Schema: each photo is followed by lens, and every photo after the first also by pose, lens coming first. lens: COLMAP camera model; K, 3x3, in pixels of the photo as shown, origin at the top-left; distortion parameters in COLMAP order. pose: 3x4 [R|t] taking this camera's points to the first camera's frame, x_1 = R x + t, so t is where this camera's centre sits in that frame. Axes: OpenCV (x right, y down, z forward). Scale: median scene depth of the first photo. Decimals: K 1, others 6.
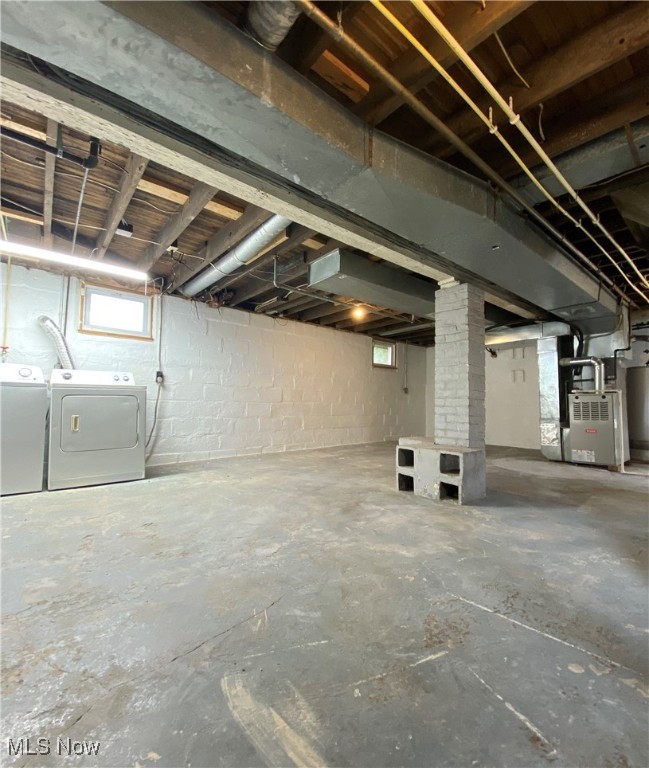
lens RADIAL K [[348.0, 0, 324.5], [0, 348.0, 384.0], [0, 0, 1]] dist [-0.000578, -0.012758]
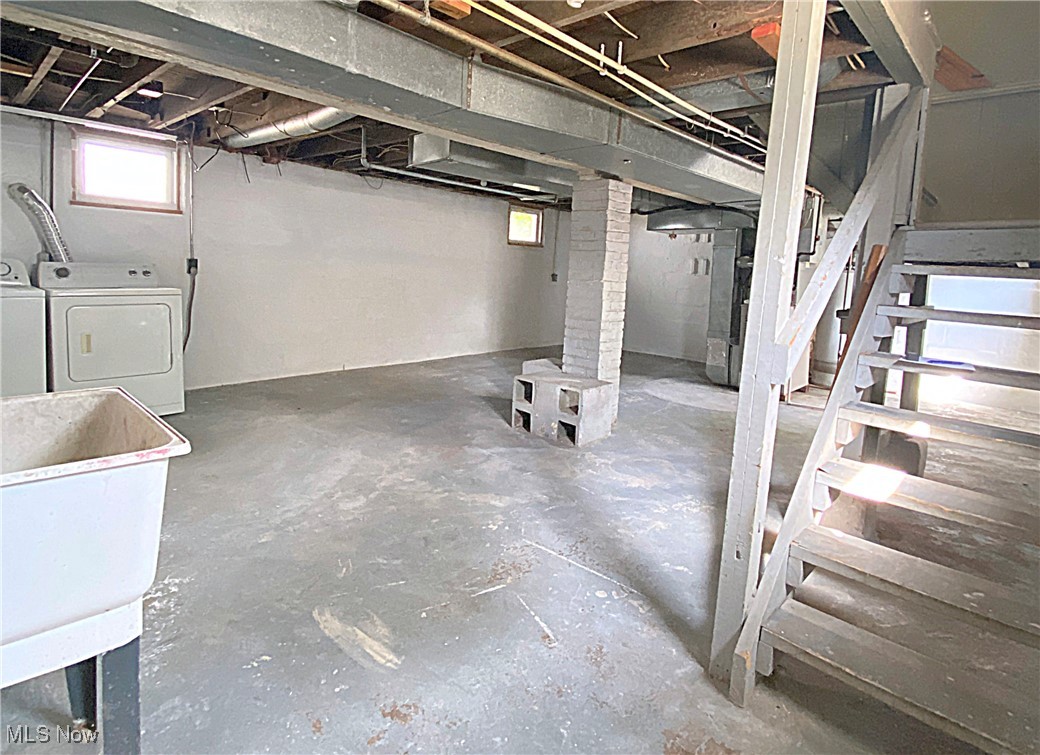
lens RADIAL K [[553.3, 0, 519.8], [0, 553.3, 307.4], [0, 0, 1]] dist [0.039841, -0.047313]
pose [[0.991370, 0.022914, 0.129076, 0.077680], [-0.039707, 0.990840, 0.129069, -0.259616], [-0.124936, -0.133080, 0.983199, -0.465907]]
